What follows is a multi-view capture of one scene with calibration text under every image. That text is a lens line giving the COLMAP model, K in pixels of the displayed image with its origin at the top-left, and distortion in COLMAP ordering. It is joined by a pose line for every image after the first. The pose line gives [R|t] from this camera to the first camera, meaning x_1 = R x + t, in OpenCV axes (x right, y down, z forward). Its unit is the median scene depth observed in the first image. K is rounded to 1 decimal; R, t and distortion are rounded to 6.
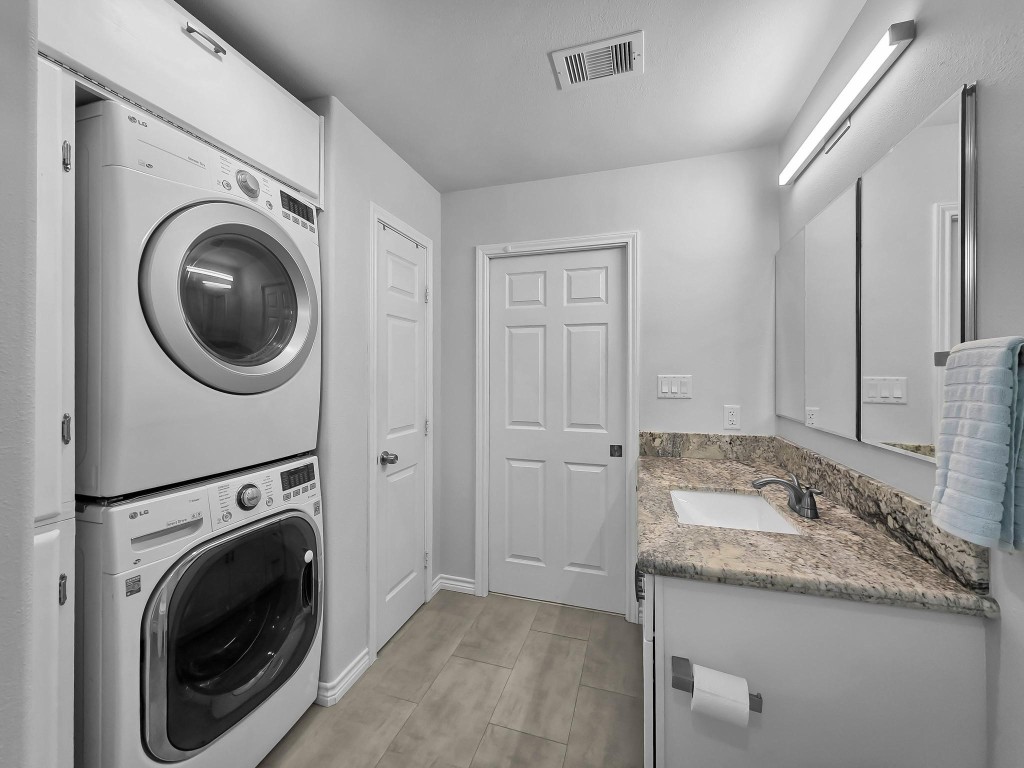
lens RADIAL K [[411.5, 0, 511.7], [0, 411.5, 377.9], [0, 0, 1]] dist [0.000478, 0.000205]
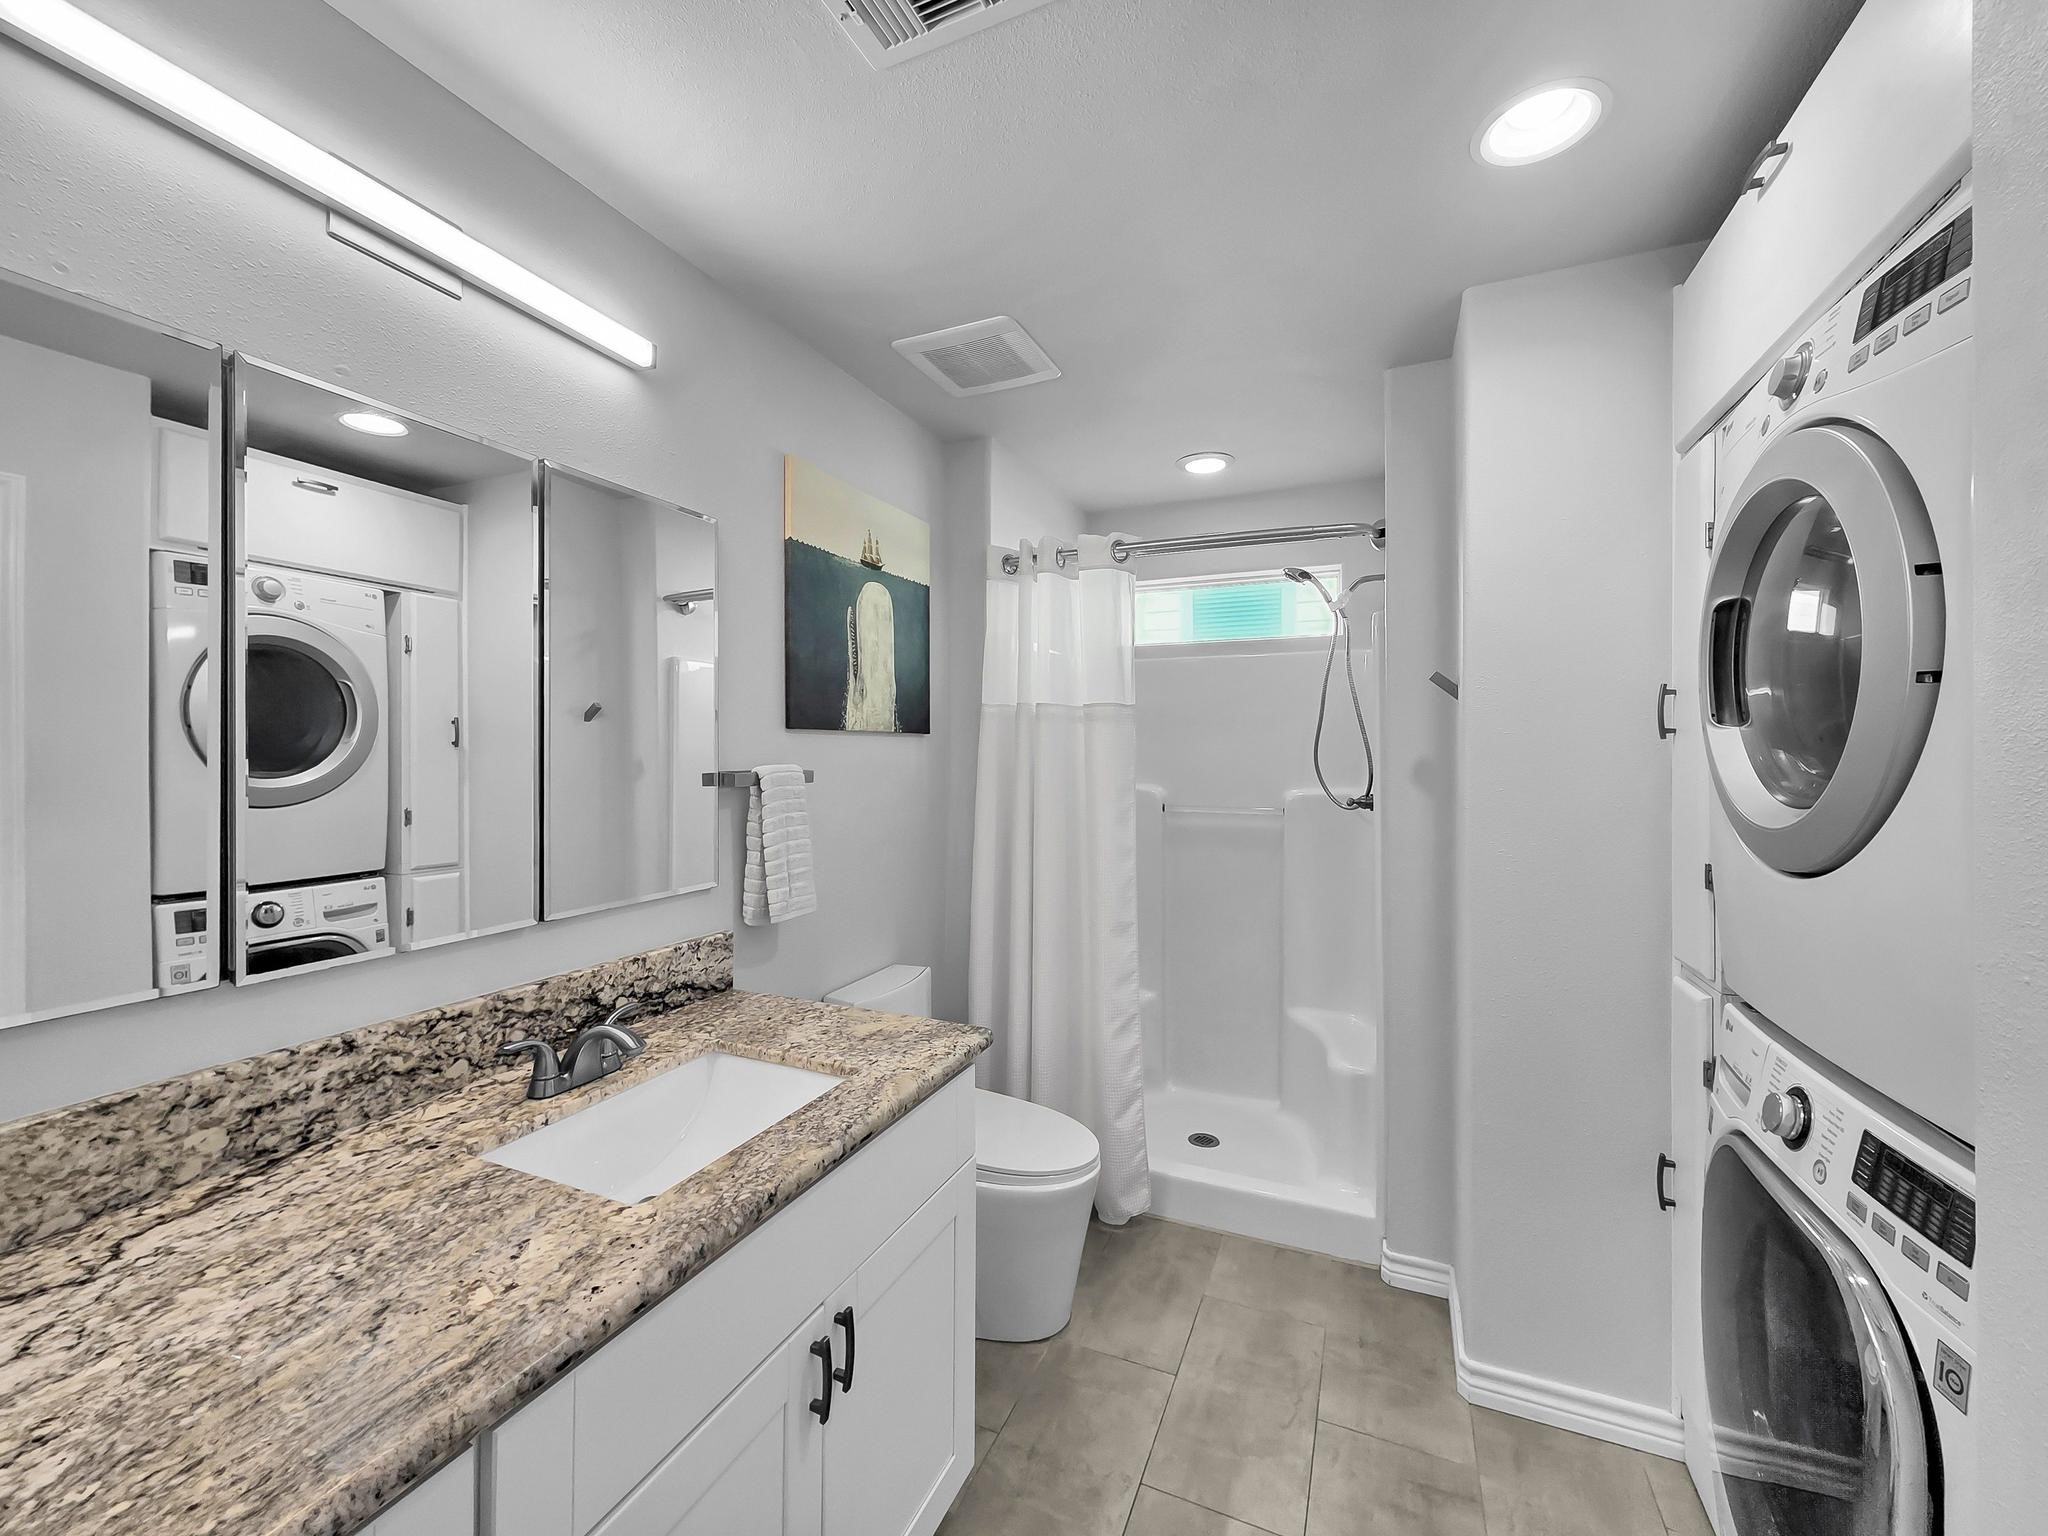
lens RADIAL K [[823.0, 0, 1023.4], [0, 823.0, 755.7], [0, 0, 1]] dist [0.000478, 0.000205]
pose [[-0.993692, -0.006678, 0.111943, 0.067386], [-0.005066, 0.999879, 0.014685, -0.111020], [-0.112028, 0.014025, -0.993606, 2.355362]]
